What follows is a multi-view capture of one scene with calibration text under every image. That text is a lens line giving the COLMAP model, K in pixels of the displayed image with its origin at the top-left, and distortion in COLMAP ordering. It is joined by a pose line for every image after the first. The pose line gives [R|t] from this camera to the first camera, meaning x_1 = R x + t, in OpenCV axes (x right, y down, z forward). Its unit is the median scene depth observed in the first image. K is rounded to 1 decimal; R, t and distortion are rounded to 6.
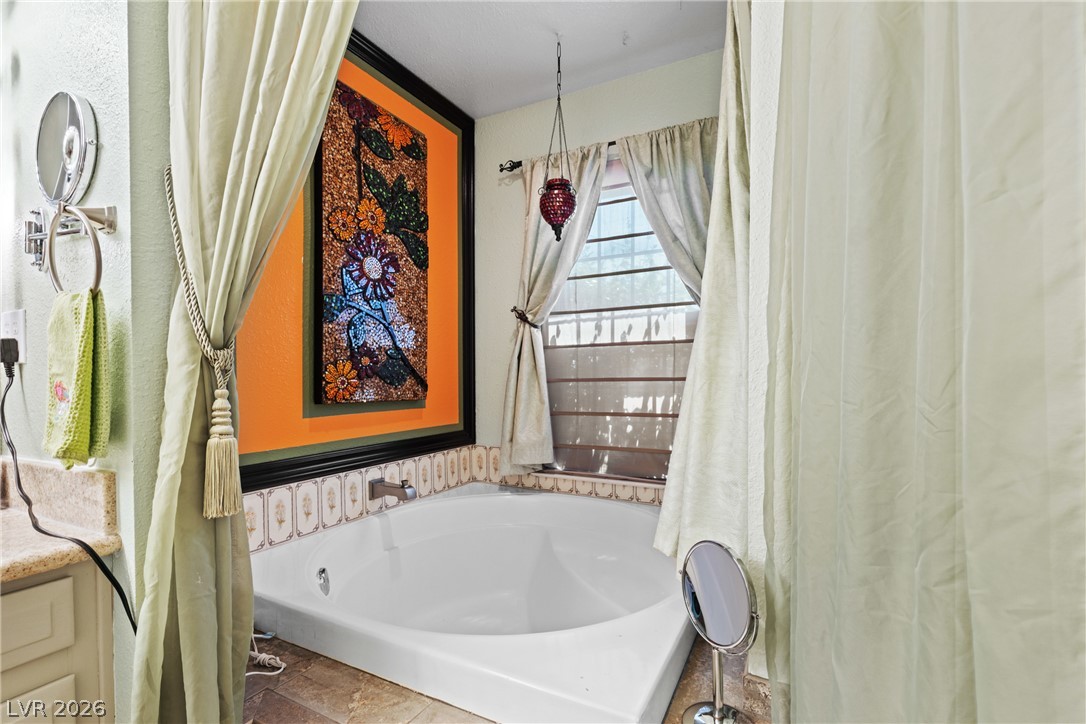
lens RADIAL K [[489.7, 0, 548.6], [0, 489.7, 381.1], [0, 0, 1]] dist [0.004504, 0.000574]
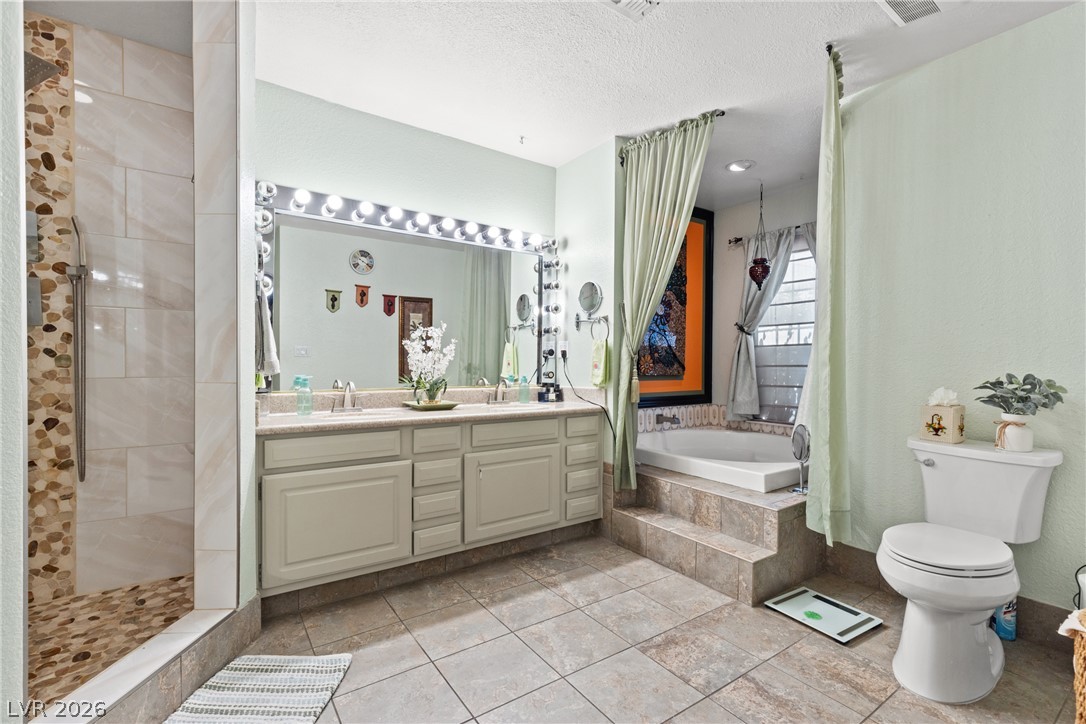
lens RADIAL K [[489.7, 0, 546.2], [0, 489.7, 363.9], [0, 0, 1]] dist [0.004504, 0.000574]
pose [[0.888545, 0.011563, -0.458644, 0.130666], [-0.014073, 0.999899, -0.002056, 0.005751], [0.458574, 0.008281, 0.888617, -0.854542]]
